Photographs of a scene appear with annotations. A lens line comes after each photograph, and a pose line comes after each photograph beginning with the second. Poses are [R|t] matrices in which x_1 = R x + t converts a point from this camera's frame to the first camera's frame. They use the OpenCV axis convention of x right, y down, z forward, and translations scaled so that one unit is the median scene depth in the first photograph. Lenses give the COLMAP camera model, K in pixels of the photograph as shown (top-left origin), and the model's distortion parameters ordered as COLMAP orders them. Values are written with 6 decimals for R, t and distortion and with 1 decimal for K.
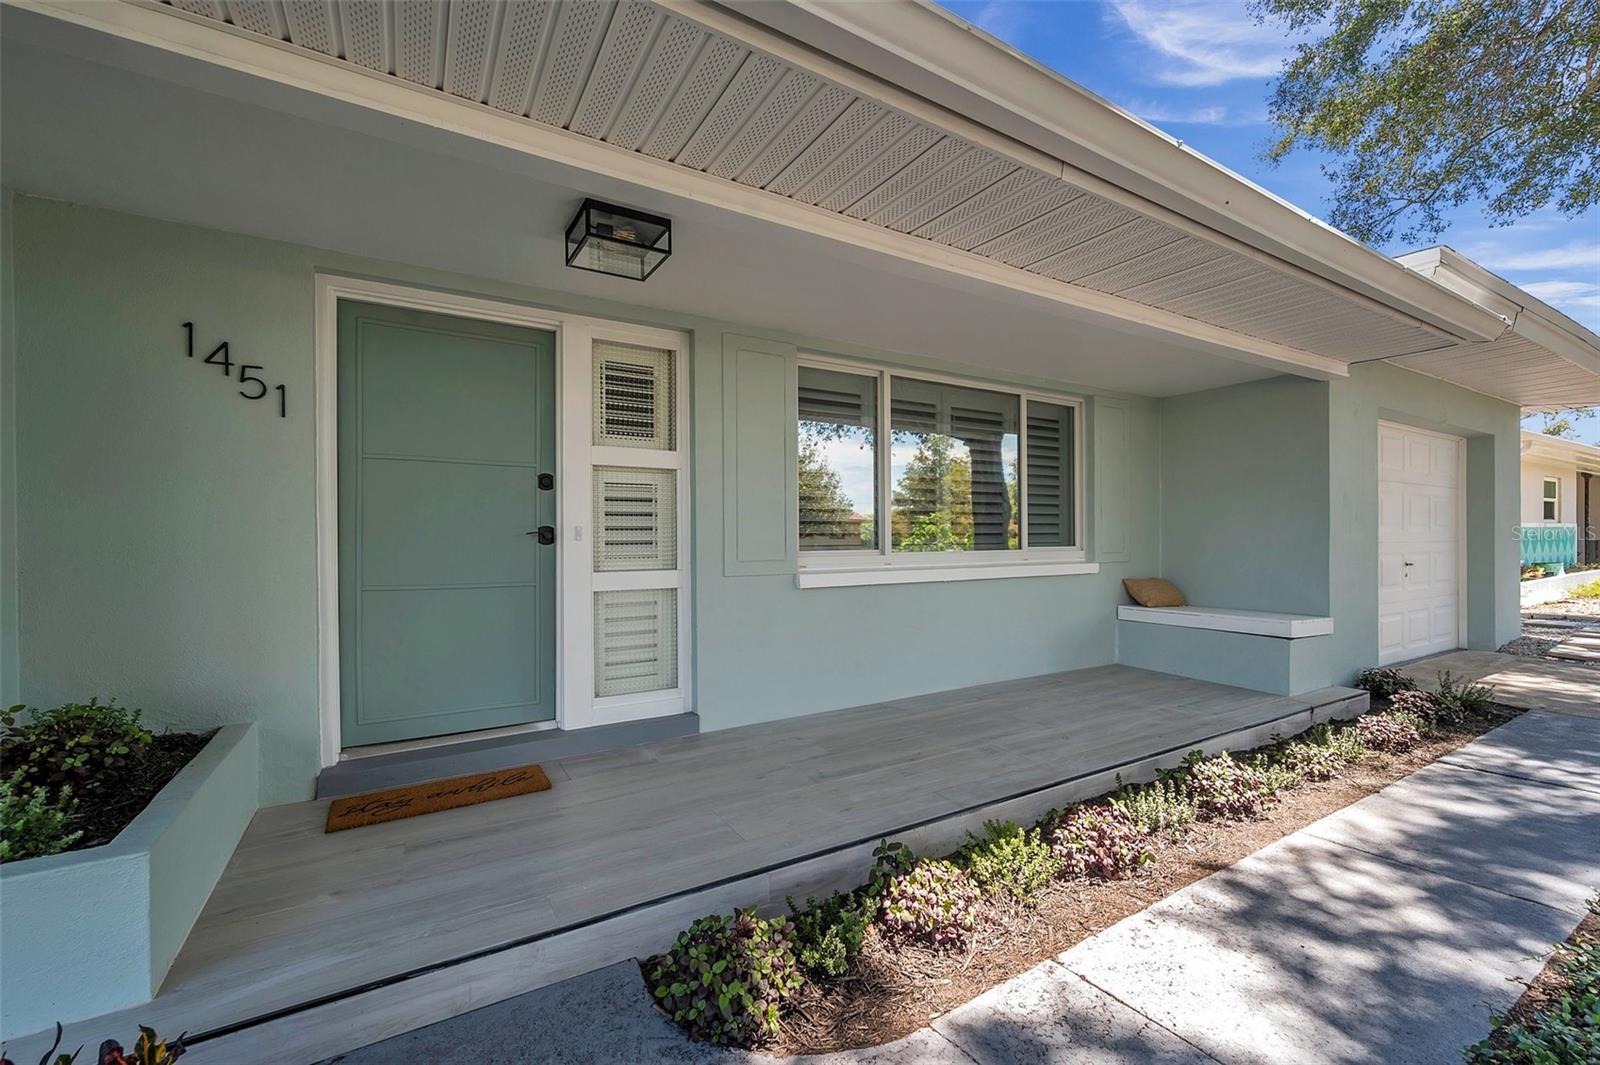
lens RADIAL K [[665.8, 0, 799.7], [0, 665.8, 543.1], [0, 0, 1]] dist [-0.002927, -0.000324]
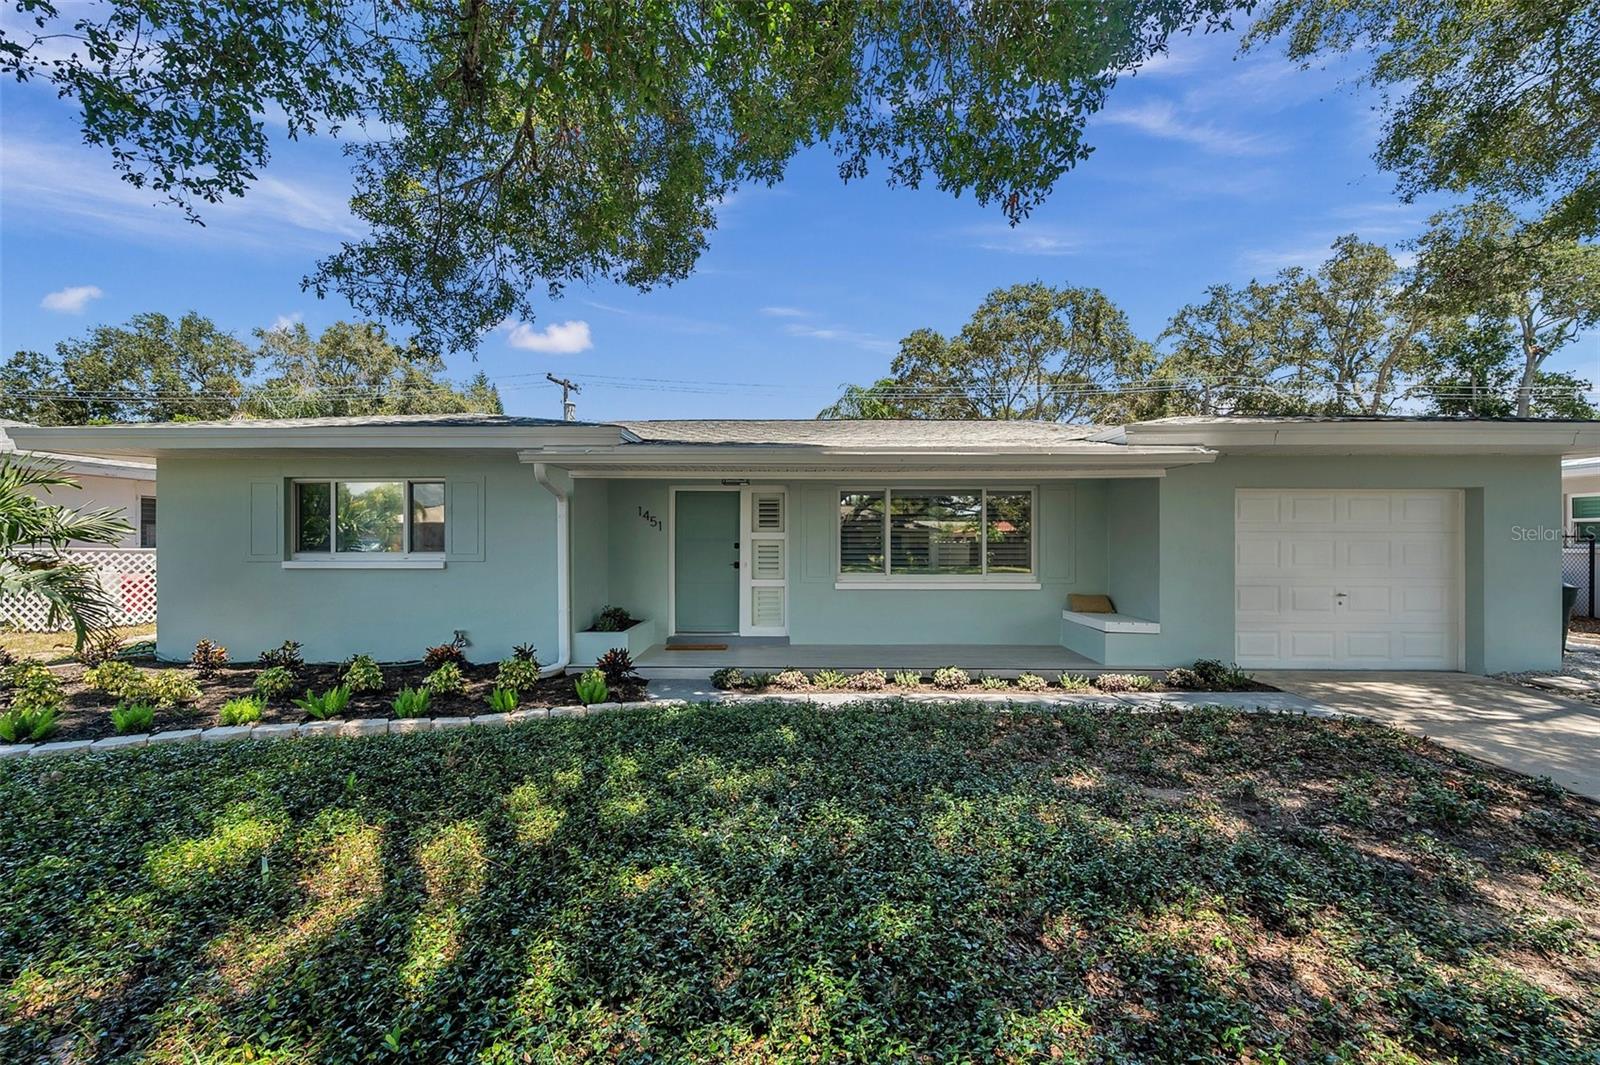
lens RADIAL K [[635.0, 0, 801.2], [0, 635.0, 541.2], [0, 0, 1]] dist [-0.002101, -0.000175]
pose [[0.843033, 0.006646, -0.537820, 1.196086], [-0.009480, 0.999952, -0.002502, -0.101288], [0.537778, 0.007208, 0.843056, -1.026319]]
